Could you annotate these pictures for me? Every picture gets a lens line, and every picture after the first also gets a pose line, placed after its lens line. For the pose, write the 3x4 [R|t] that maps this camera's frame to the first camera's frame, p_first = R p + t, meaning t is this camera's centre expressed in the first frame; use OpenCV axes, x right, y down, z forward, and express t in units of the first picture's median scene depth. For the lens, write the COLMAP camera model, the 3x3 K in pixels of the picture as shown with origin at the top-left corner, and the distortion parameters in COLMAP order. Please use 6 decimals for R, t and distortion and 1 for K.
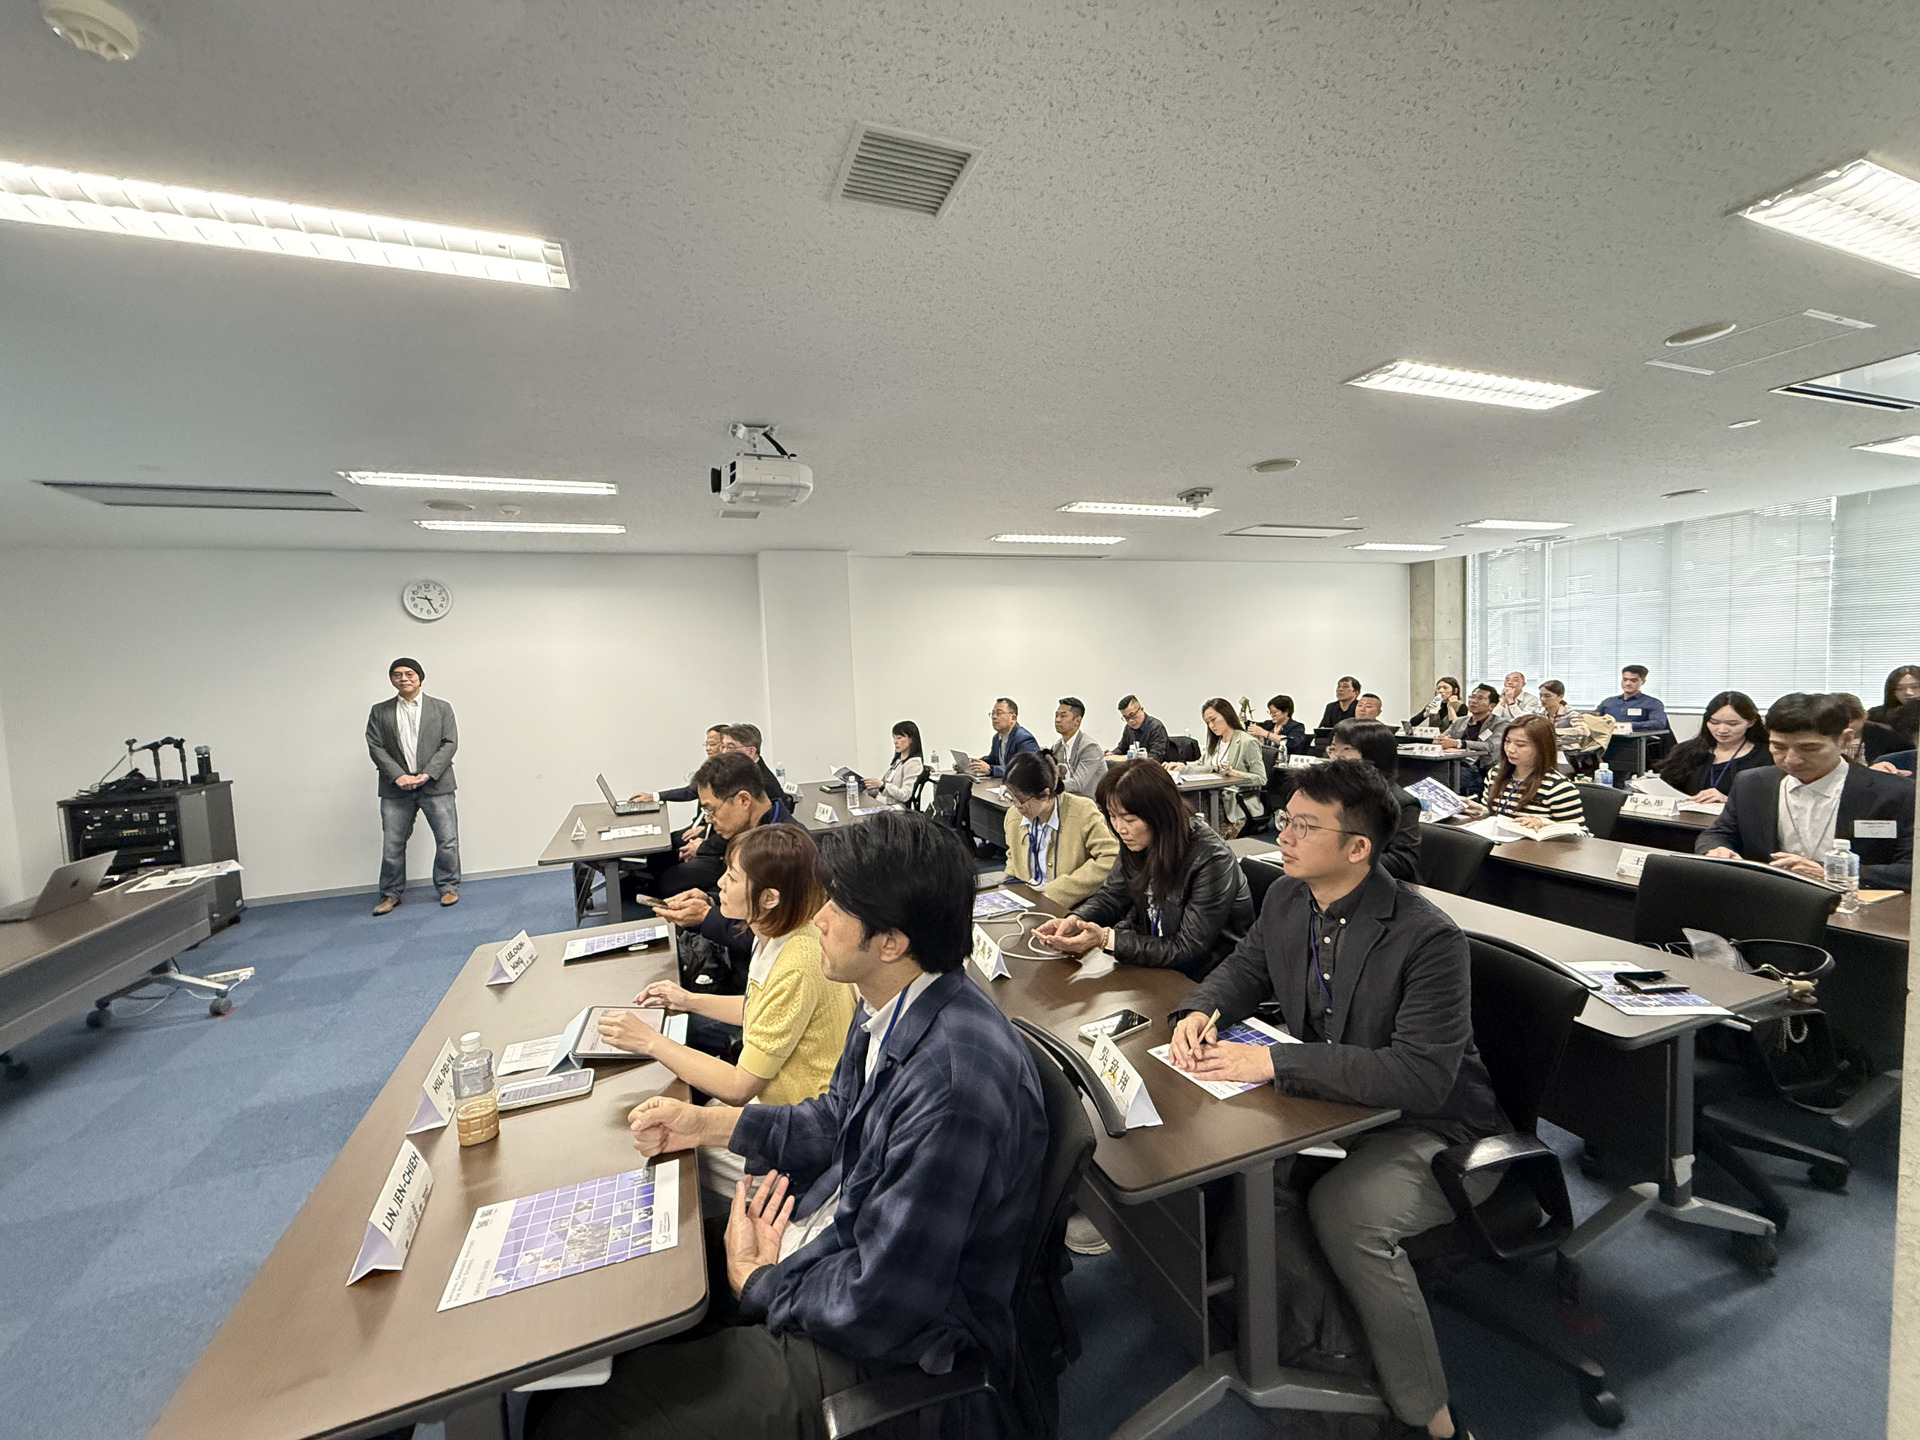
lens RADIAL K [[769.1, 0, 948.9], [0, 769.1, 724.0], [0, 0, 1]] dist [0.001424, 0.002338]
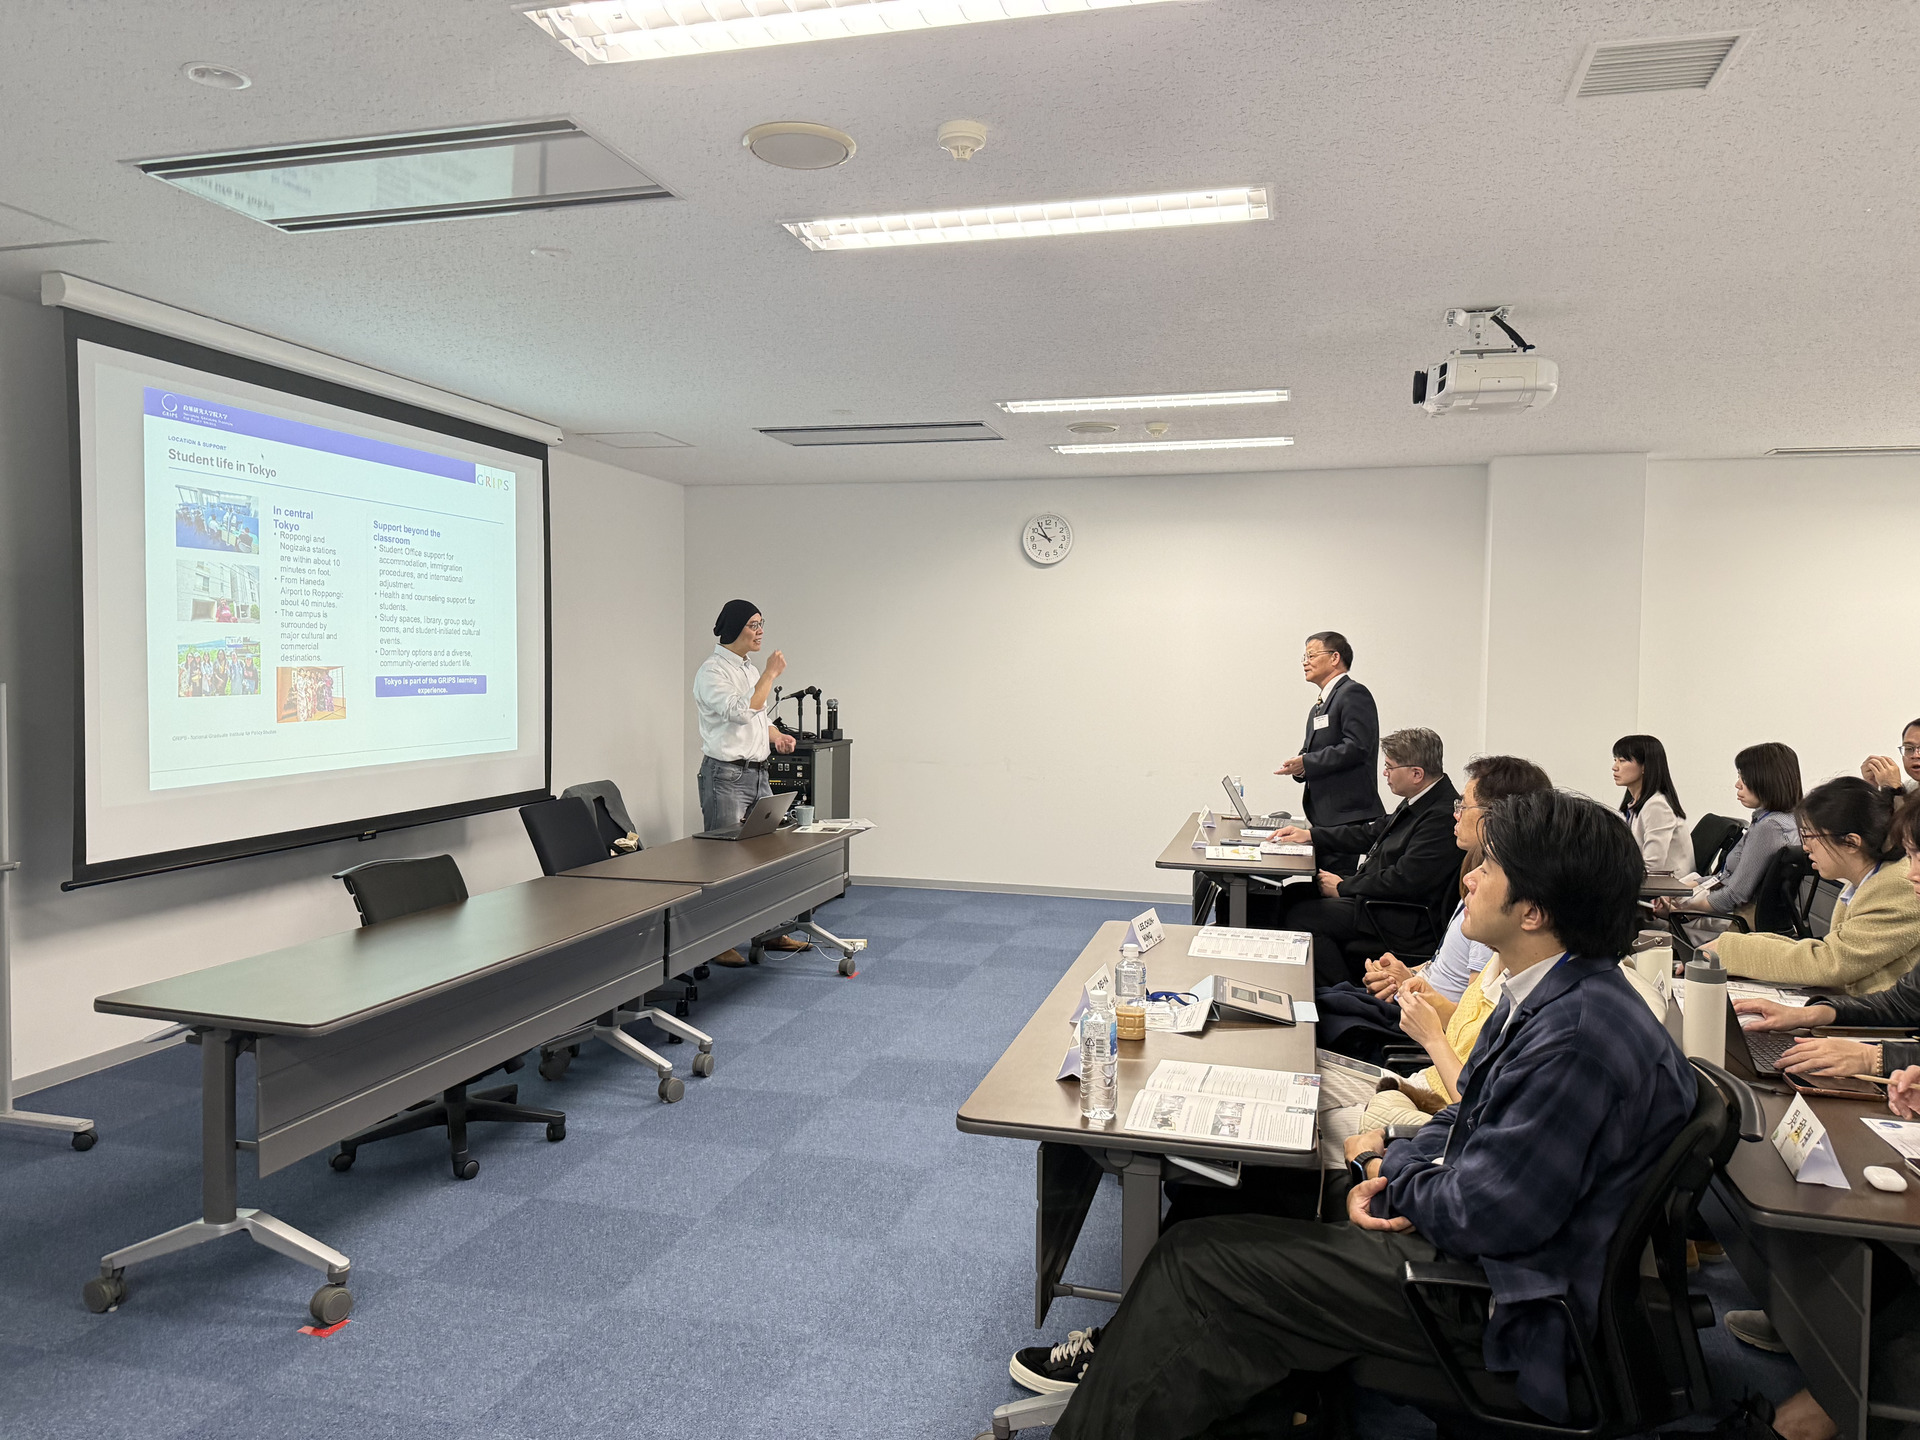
lens RADIAL K [[1342.5, 0, 954.2], [0, 1342.5, 720.3], [0, 0, 1]] dist [0.076939, -0.094322]
pose [[0.810777, 0.077455, -0.580208, 0.108409], [-0.086266, 0.996194, 0.012440, 0.027643], [0.578964, 0.039967, 0.814373, -0.291152]]
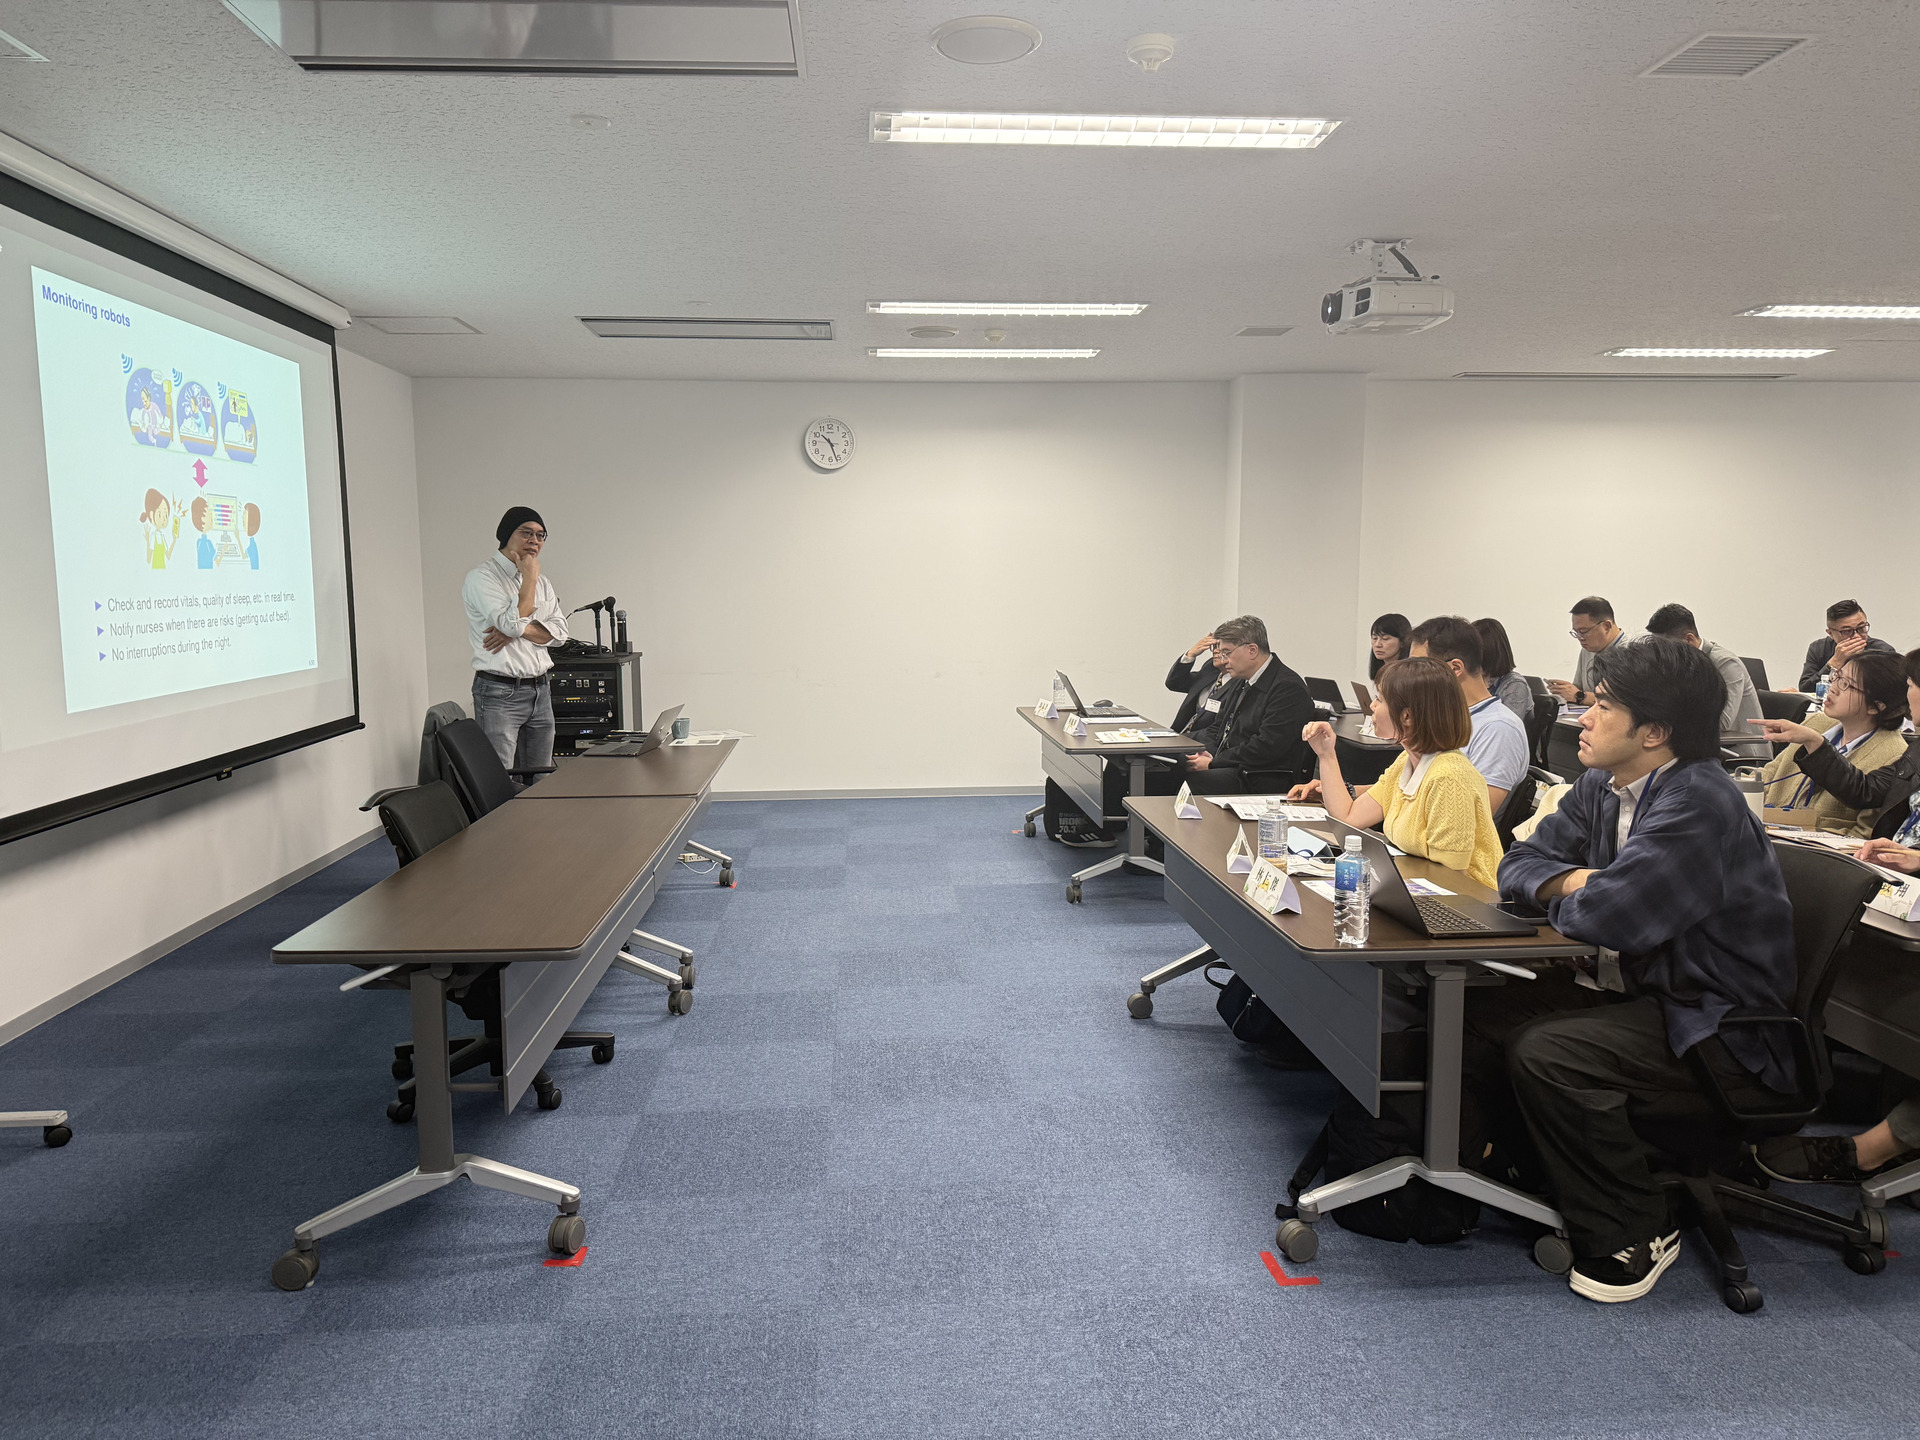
lens RADIAL K [[1342.5, 0, 949.3], [0, 1342.5, 735.3], [0, 0, 1]] dist [0.076939, -0.094322]
pose [[0.957506, 0.068148, -0.280247, -0.219400], [-0.051702, 0.996501, 0.065672, 0.066251], [0.283742, -0.048392, 0.957679, -0.500457]]
